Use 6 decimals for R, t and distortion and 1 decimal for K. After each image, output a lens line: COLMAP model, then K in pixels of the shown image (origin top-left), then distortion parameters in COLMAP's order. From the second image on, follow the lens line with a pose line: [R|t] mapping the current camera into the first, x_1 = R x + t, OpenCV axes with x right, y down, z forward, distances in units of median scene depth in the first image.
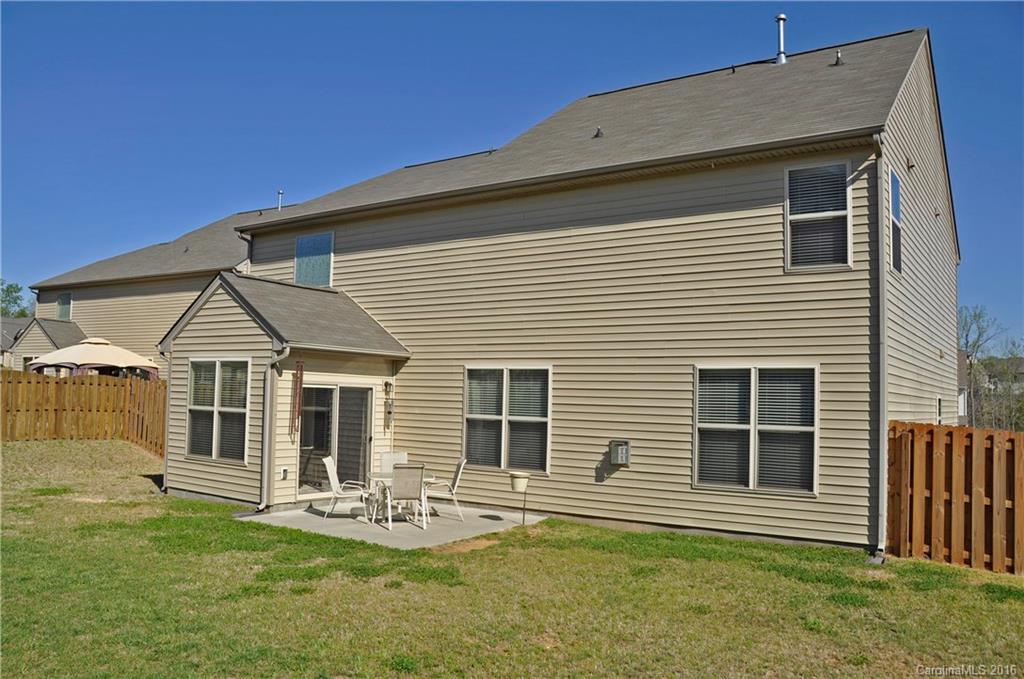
lens RADIAL K [[803.5, 0, 485.9], [0, 803.5, 334.7], [0, 0, 1]] dist [-0.110338, 0.018065]
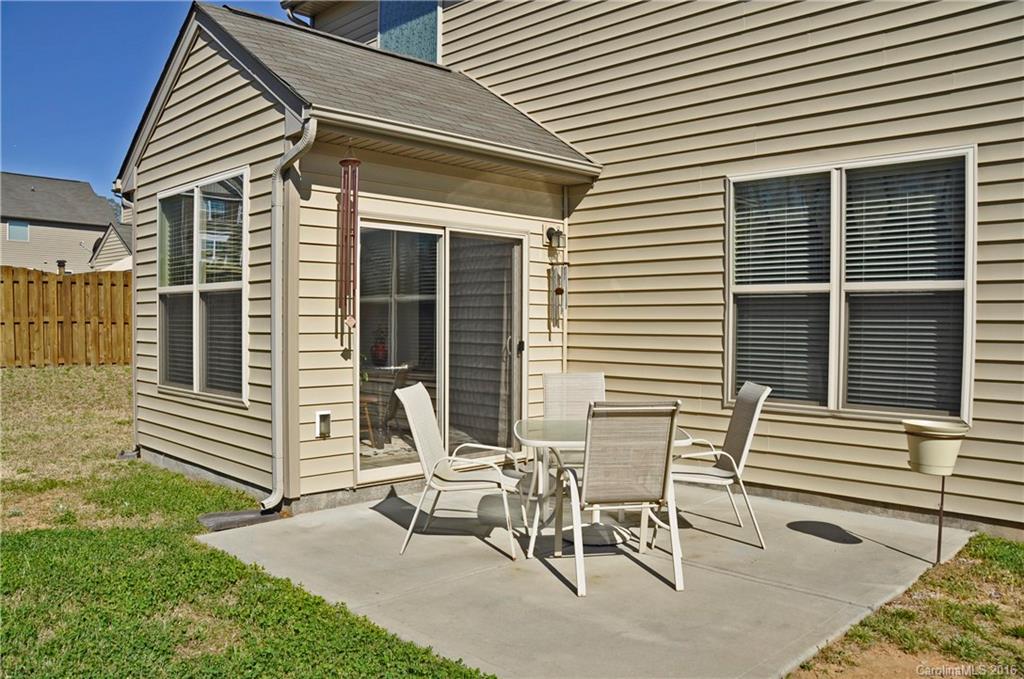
lens RADIAL K [[803.5, 0, 506.6], [0, 803.5, 343.4], [0, 0, 1]] dist [-0.110338, 0.018065]
pose [[0.986876, -0.014649, -0.160815, -0.081455], [0.030896, 0.994608, 0.098997, 0.087477], [0.158497, -0.102666, 0.982007, 0.571209]]
